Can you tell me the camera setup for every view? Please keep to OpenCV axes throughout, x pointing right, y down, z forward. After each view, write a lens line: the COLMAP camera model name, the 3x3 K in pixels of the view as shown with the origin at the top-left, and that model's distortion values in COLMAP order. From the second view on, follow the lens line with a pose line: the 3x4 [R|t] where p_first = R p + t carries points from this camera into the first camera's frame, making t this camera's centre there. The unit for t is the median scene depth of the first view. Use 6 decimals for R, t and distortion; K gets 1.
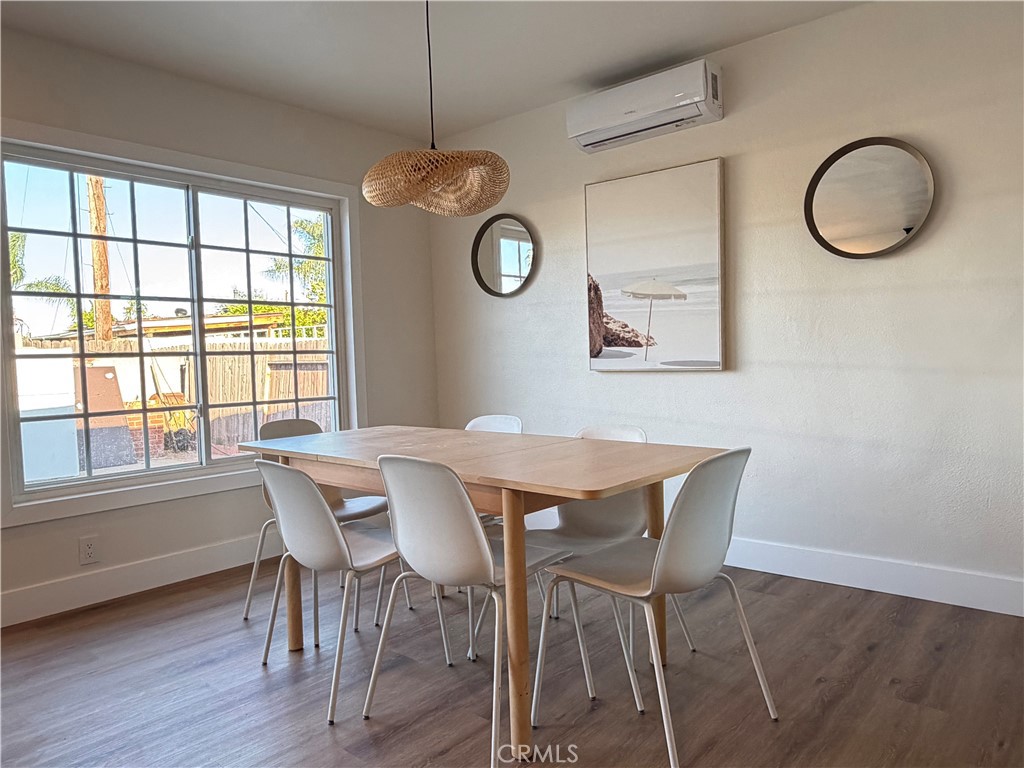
lens RADIAL K [[718.1, 0, 507.6], [0, 718.1, 380.5], [0, 0, 1]] dist [0.005482, -0.001295]
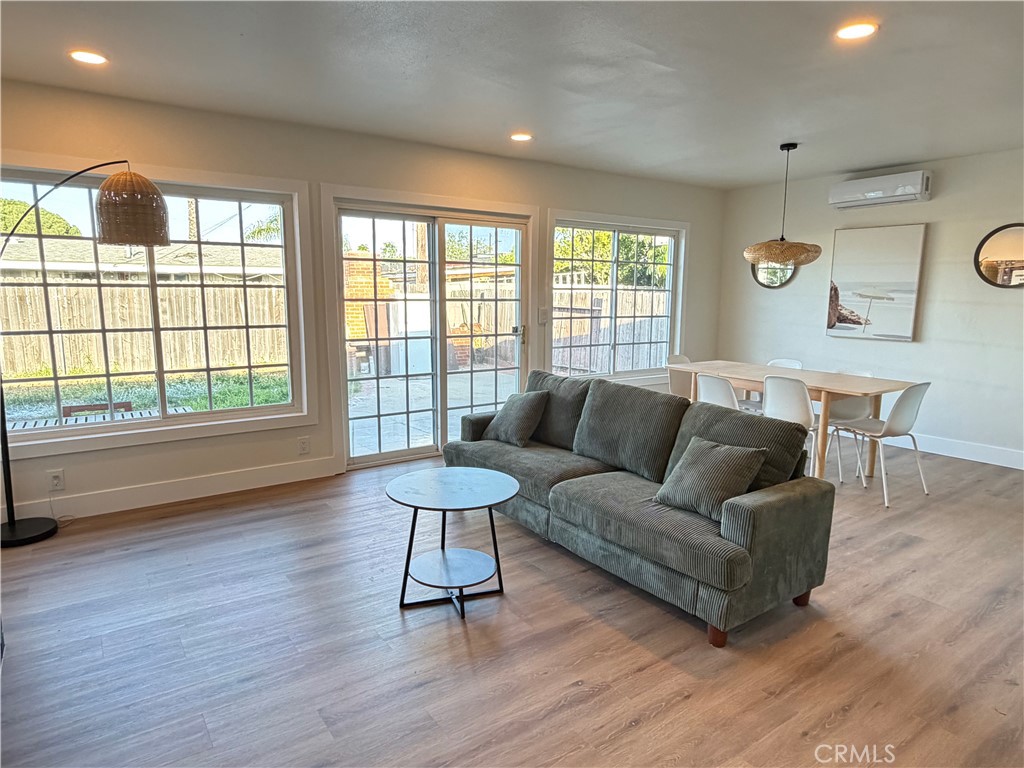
lens RADIAL K [[631.2, 0, 511.5], [0, 631.2, 389.2], [0, 0, 1]] dist [0.007262, -0.003690]
pose [[0.972400, 0.073141, -0.221561, -0.322659], [-0.045857, 0.990985, 0.125878, -0.049448], [0.228771, -0.112243, 0.966988, -0.796047]]
